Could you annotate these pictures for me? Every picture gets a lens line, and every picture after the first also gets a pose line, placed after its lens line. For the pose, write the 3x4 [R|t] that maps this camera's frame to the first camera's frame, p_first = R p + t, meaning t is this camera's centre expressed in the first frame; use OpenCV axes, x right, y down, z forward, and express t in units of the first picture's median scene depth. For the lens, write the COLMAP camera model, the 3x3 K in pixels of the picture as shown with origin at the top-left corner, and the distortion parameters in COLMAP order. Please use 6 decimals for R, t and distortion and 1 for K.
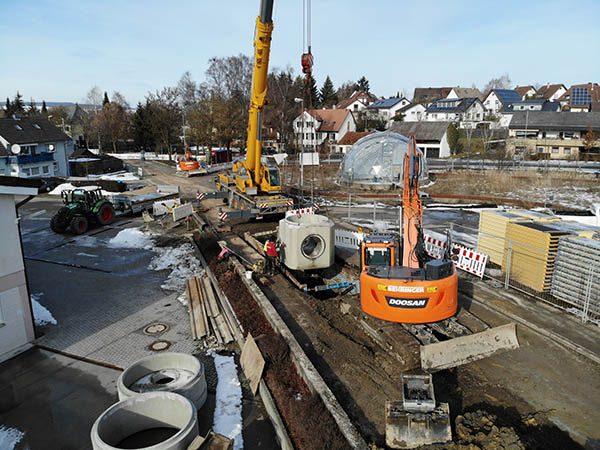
lens RADIAL K [[435.0, 0, 314.2], [0, 435.0, 225.7], [0, 0, 1]] dist [0.081362, -0.191671]
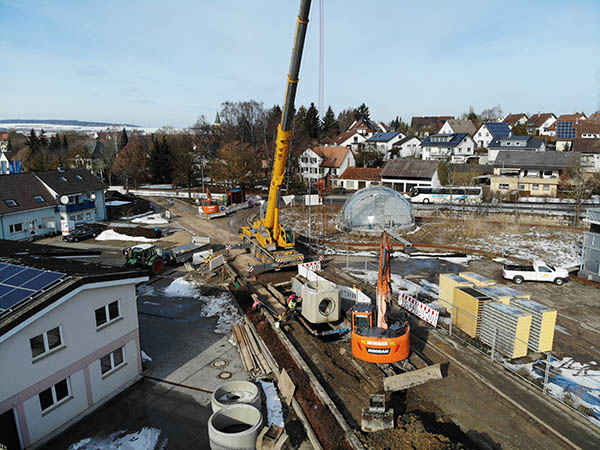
lens RADIAL K [[435.0, 0, 314.2], [0, 435.0, 225.7], [0, 0, 1]] dist [0.081362, -0.191671]
pose [[0.999986, -0.002431, -0.004612, -0.009750], [0.002270, 0.999399, -0.034598, -0.088229], [0.004693, 0.034587, 0.999391, -0.251116]]
